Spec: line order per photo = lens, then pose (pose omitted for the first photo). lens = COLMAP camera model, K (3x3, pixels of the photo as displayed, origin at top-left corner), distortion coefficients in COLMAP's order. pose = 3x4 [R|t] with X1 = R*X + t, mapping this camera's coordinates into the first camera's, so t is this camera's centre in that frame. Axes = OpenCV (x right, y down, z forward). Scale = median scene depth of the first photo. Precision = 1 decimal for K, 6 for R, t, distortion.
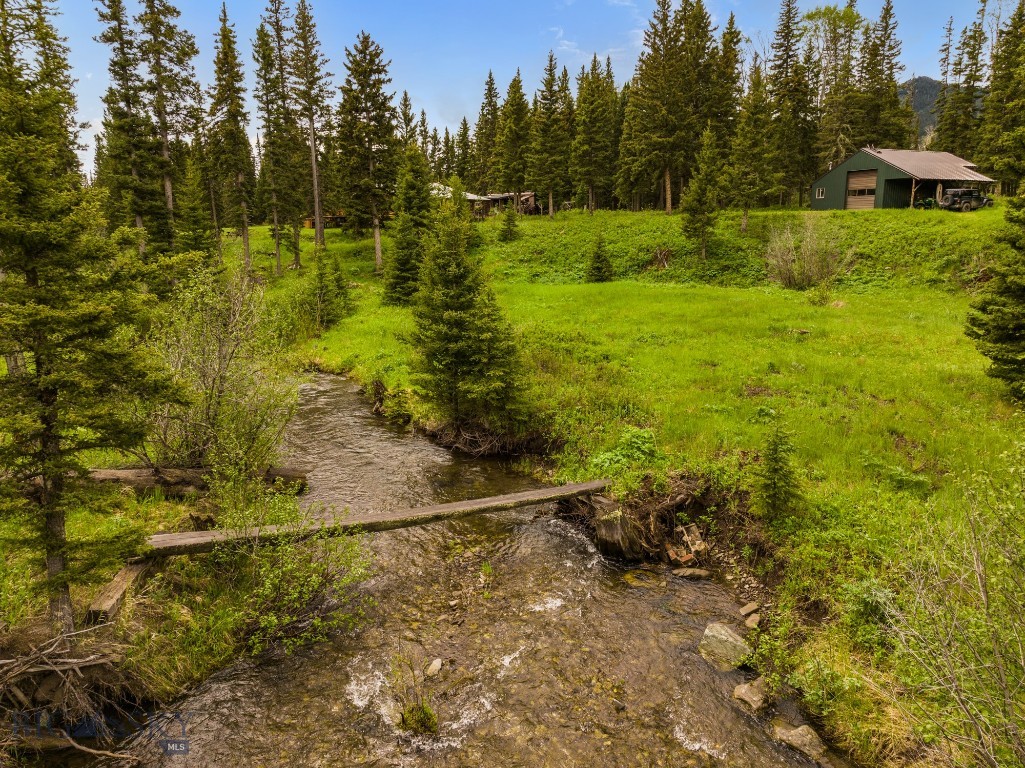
lens RADIAL K [[719.1, 0, 512.1], [0, 719.1, 385.7], [0, 0, 1]] dist [-0.011635, -0.002501]
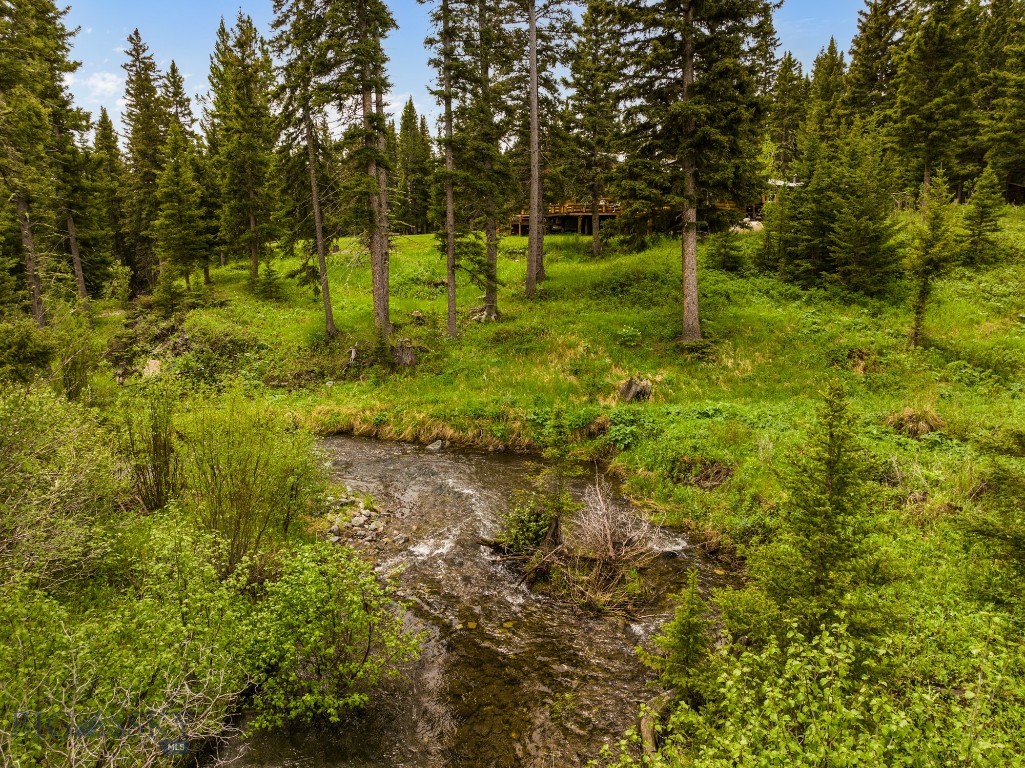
lens RADIAL K [[719.1, 0, 512.3], [0, 719.1, 382.5], [0, 0, 1]] dist [-0.011635, -0.002501]
pose [[0.972277, 0.047545, -0.228949, -0.173997], [-0.052117, 0.998543, -0.013959, -0.114691], [0.227952, 0.025504, 0.973338, 0.543660]]
